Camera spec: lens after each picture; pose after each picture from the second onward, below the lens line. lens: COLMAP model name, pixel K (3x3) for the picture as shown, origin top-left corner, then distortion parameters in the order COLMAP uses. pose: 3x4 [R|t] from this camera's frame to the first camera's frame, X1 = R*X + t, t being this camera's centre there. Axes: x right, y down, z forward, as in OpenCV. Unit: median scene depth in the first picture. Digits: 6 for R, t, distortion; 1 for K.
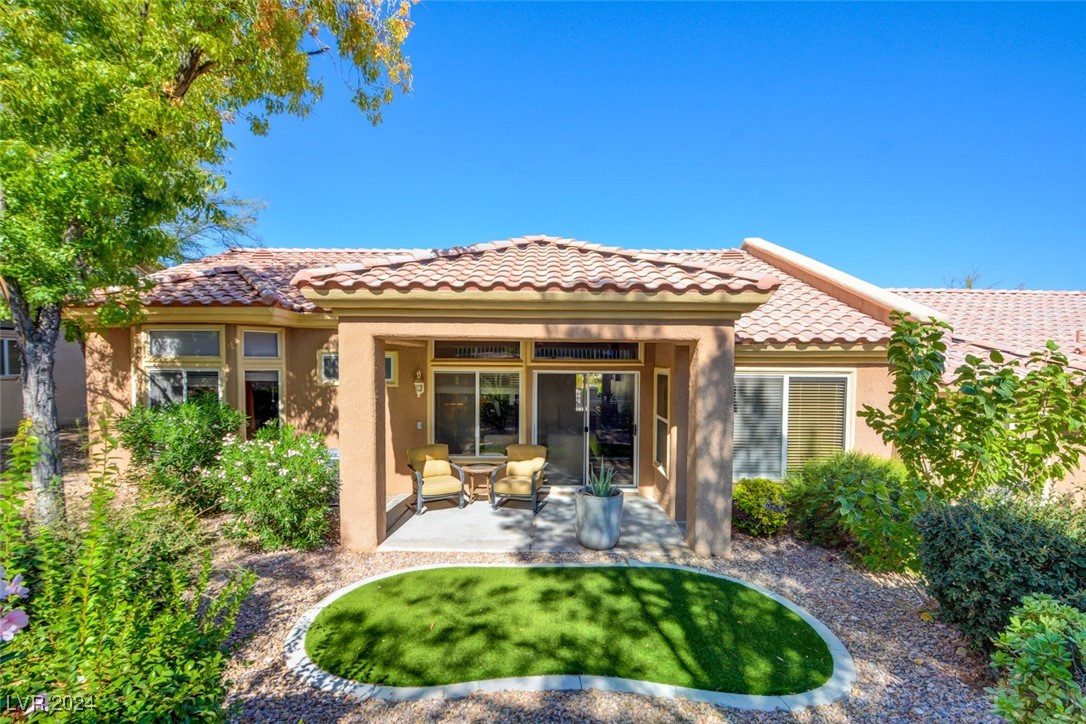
lens RADIAL K [[482.9, 0, 547.2], [0, 482.9, 379.1], [0, 0, 1]] dist [-0.009509, -0.001677]
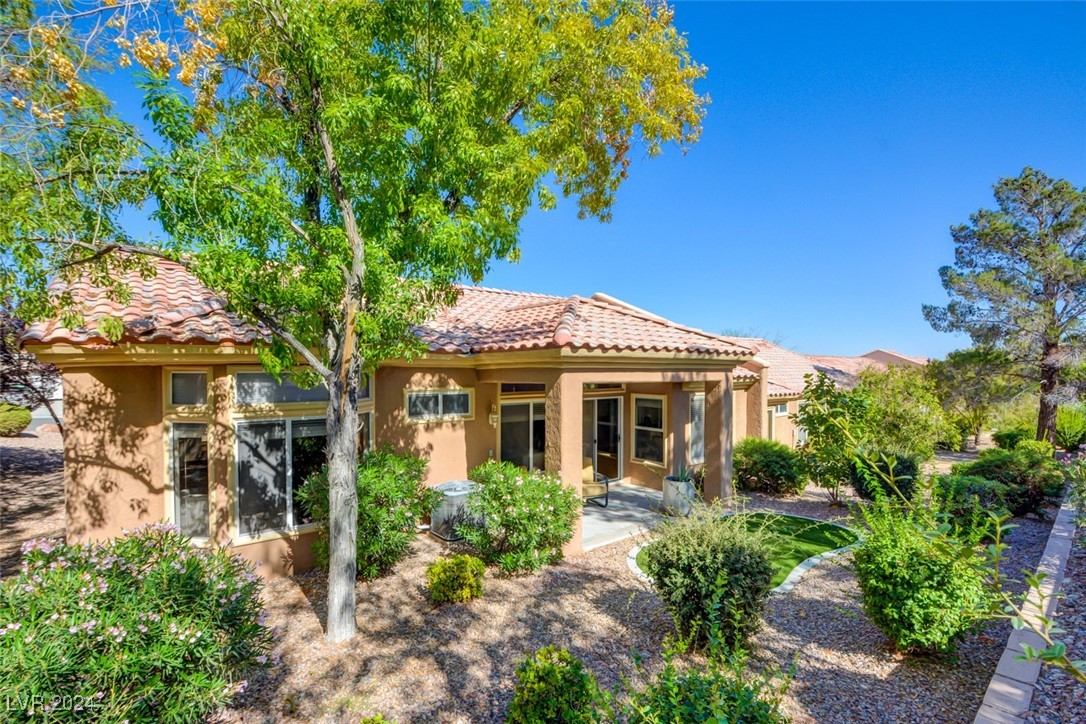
lens RADIAL K [[509.7, 0, 543.0], [0, 509.7, 362.0], [0, 0, 1]] dist [-0.030026, -0.000511]
pose [[0.752351, -0.001006, 0.658762, -1.318244], [0.027068, 0.999202, -0.029388, -0.107639], [-0.658206, 0.039942, 0.751778, 0.050874]]
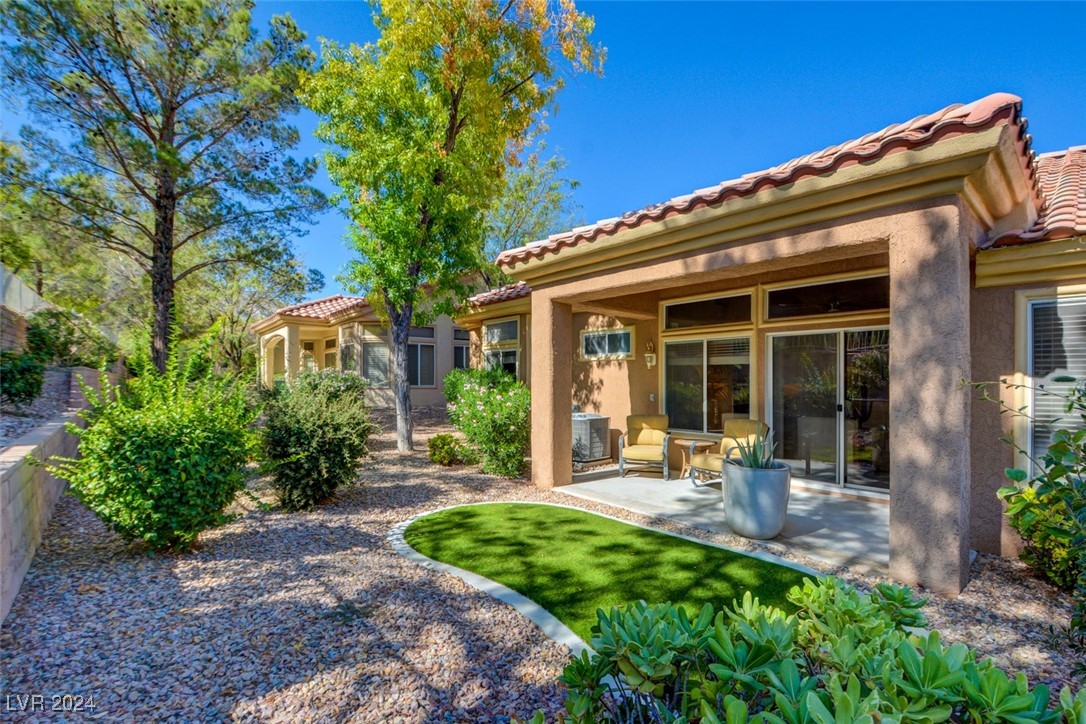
lens RADIAL K [[482.9, 0, 547.2], [0, 482.9, 379.1], [0, 0, 1]] dist [-0.009509, -0.001677]
pose [[0.672032, -0.005779, -0.740500, 0.462471], [-0.026135, 0.999162, -0.031516, 0.133821], [0.740061, 0.040533, 0.671317, 0.232032]]
